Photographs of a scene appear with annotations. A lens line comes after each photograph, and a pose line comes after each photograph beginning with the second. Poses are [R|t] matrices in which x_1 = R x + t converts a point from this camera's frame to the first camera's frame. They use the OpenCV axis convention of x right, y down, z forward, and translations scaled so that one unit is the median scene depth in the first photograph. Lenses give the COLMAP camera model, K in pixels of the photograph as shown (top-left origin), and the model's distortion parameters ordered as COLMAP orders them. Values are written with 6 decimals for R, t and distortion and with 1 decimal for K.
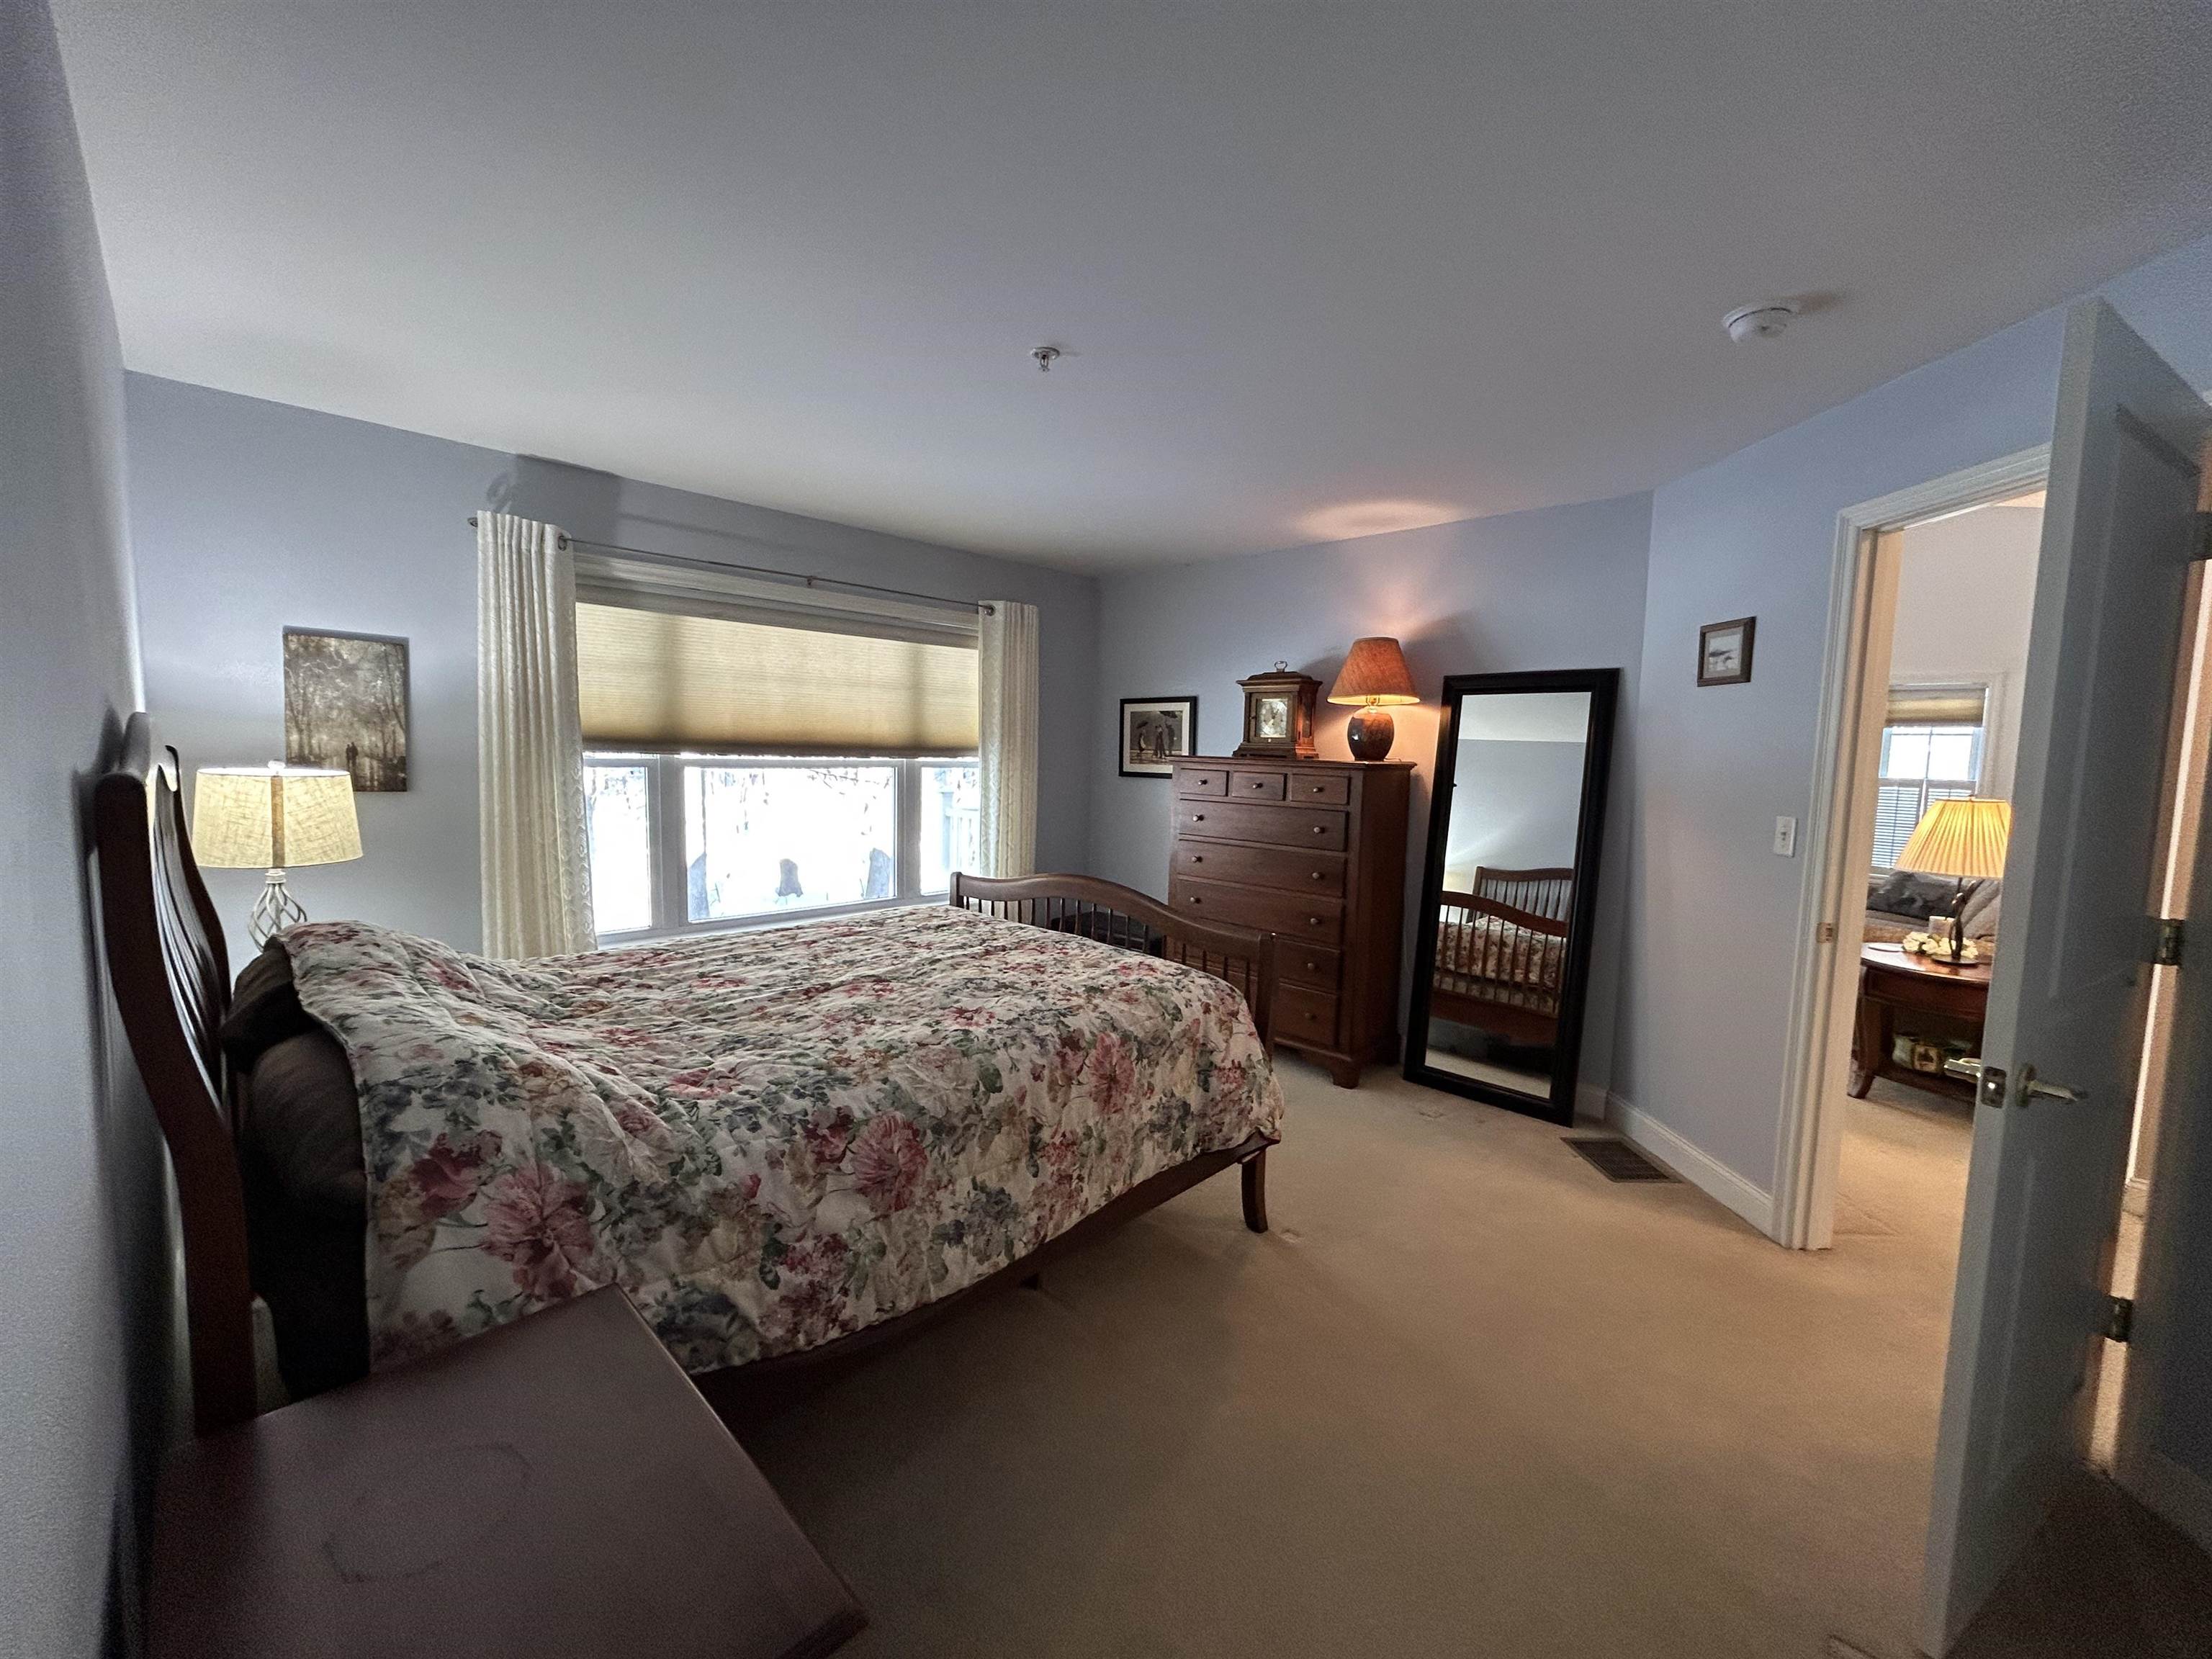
lens RADIAL K [[890.3, 0, 1106.0], [0, 890.3, 829.5], [0, 0, 1]] dist [-0.001223, -0.000506]
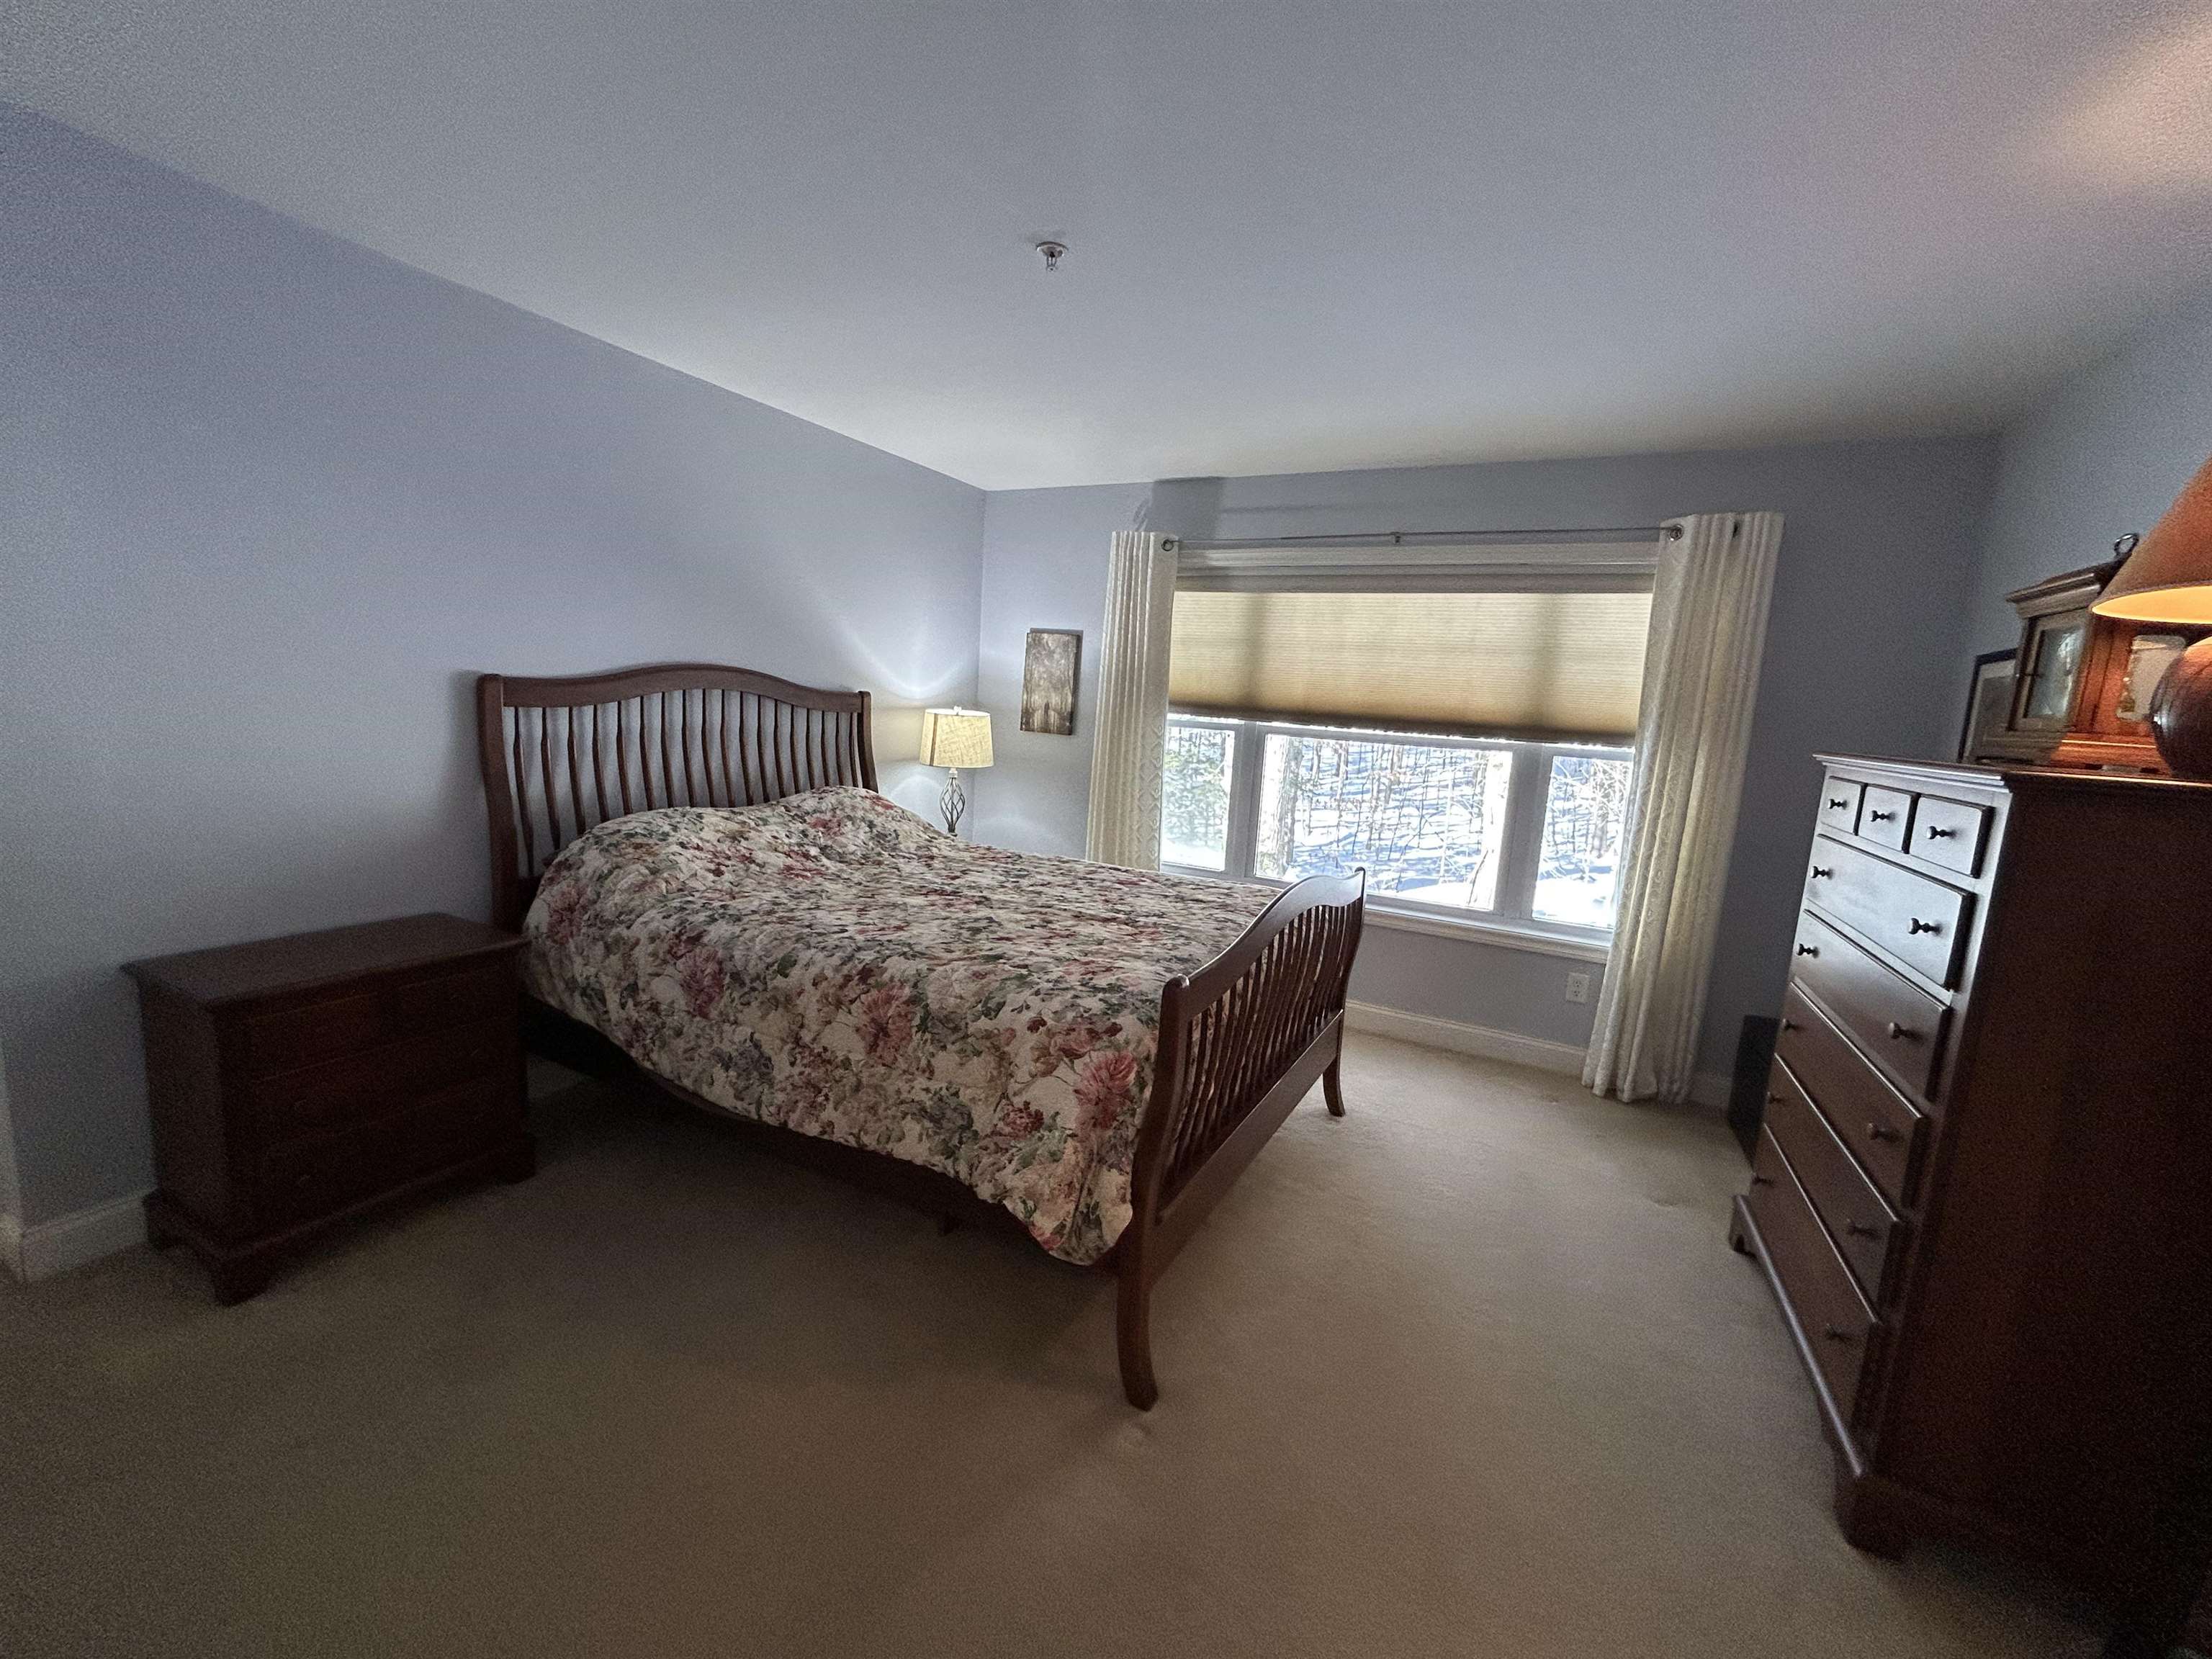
lens RADIAL K [[890.3, 0, 1106.0], [0, 890.3, 829.5], [0, 0, 1]] dist [-0.001223, -0.000506]
pose [[0.292531, 0.133963, -0.946826, 0.834676], [-0.142607, 0.985178, 0.095329, -0.048756], [0.945563, 0.107137, 0.307299, 0.798106]]
